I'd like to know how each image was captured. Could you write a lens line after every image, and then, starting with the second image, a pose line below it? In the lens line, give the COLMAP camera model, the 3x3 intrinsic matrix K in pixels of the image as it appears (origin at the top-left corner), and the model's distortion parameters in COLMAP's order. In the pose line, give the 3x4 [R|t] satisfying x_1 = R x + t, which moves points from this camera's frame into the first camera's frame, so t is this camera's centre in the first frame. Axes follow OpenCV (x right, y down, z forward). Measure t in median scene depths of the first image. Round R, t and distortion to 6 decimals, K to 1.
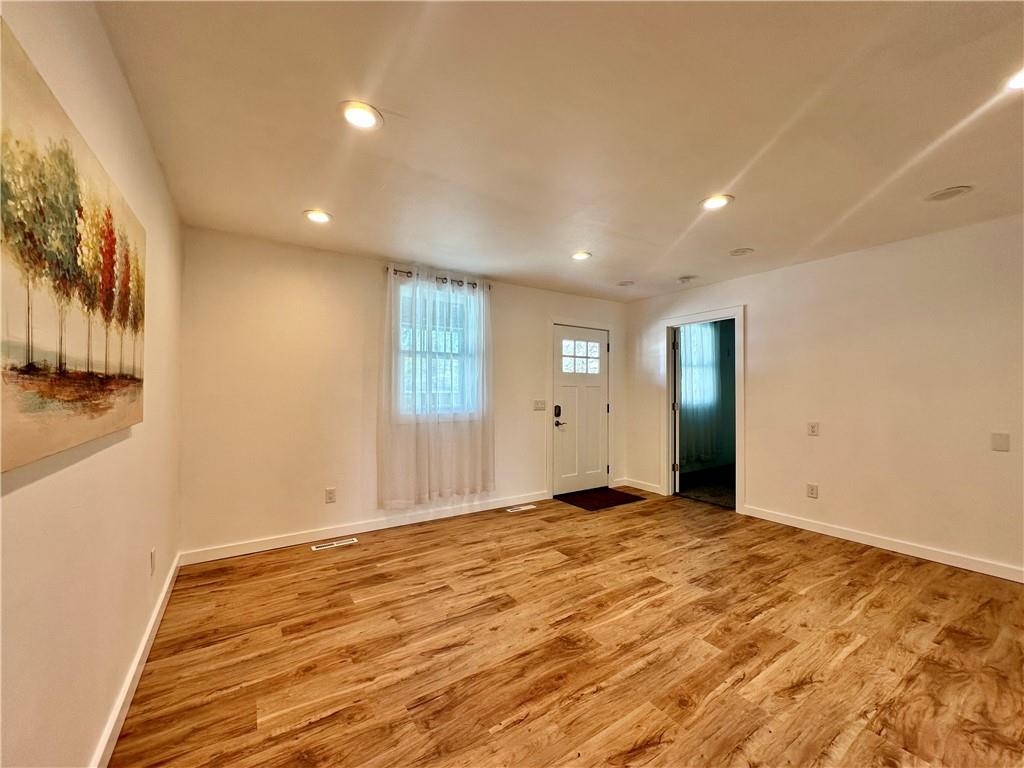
lens RADIAL K [[407.5, 0, 509.5], [0, 407.5, 382.3], [0, 0, 1]] dist [-0.003833, 0.000540]
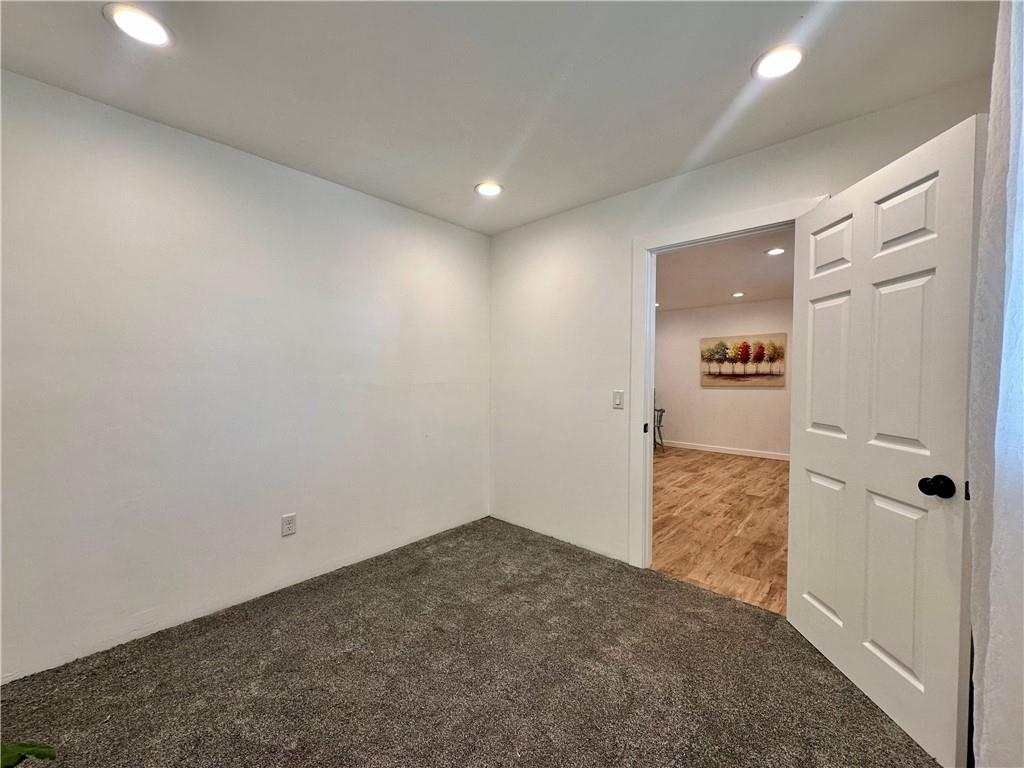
lens RADIAL K [[407.5, 0, 515.1], [0, 407.5, 382.0], [0, 0, 1]] dist [-0.003833, 0.000540]
pose [[-0.968039, -0.006823, -0.250706, 1.548803], [-0.004972, 0.999956, -0.008017, 0.069144], [0.250750, -0.006514, -0.968030, 2.623672]]
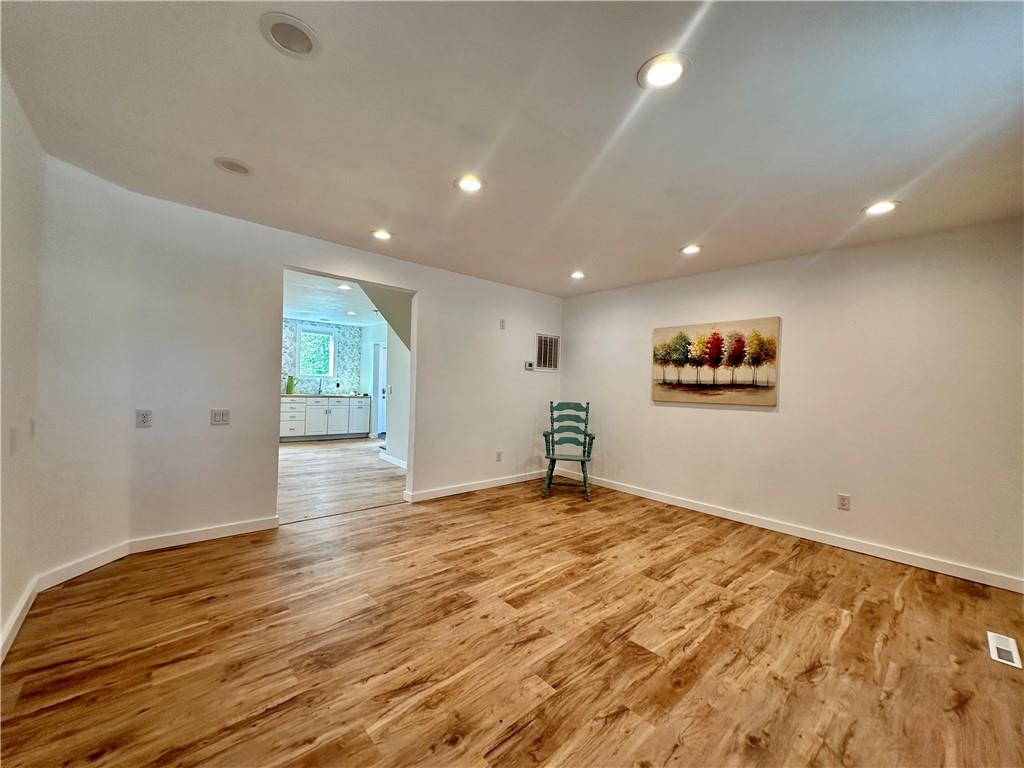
lens RADIAL K [[407.5, 0, 508.3], [0, 407.5, 381.2], [0, 0, 1]] dist [-0.003833, 0.000540]
pose [[-0.988421, -0.033826, -0.147917, 0.545170], [-0.030791, 0.999267, -0.022756, 0.040485], [0.148578, -0.017938, -0.988738, 1.970059]]
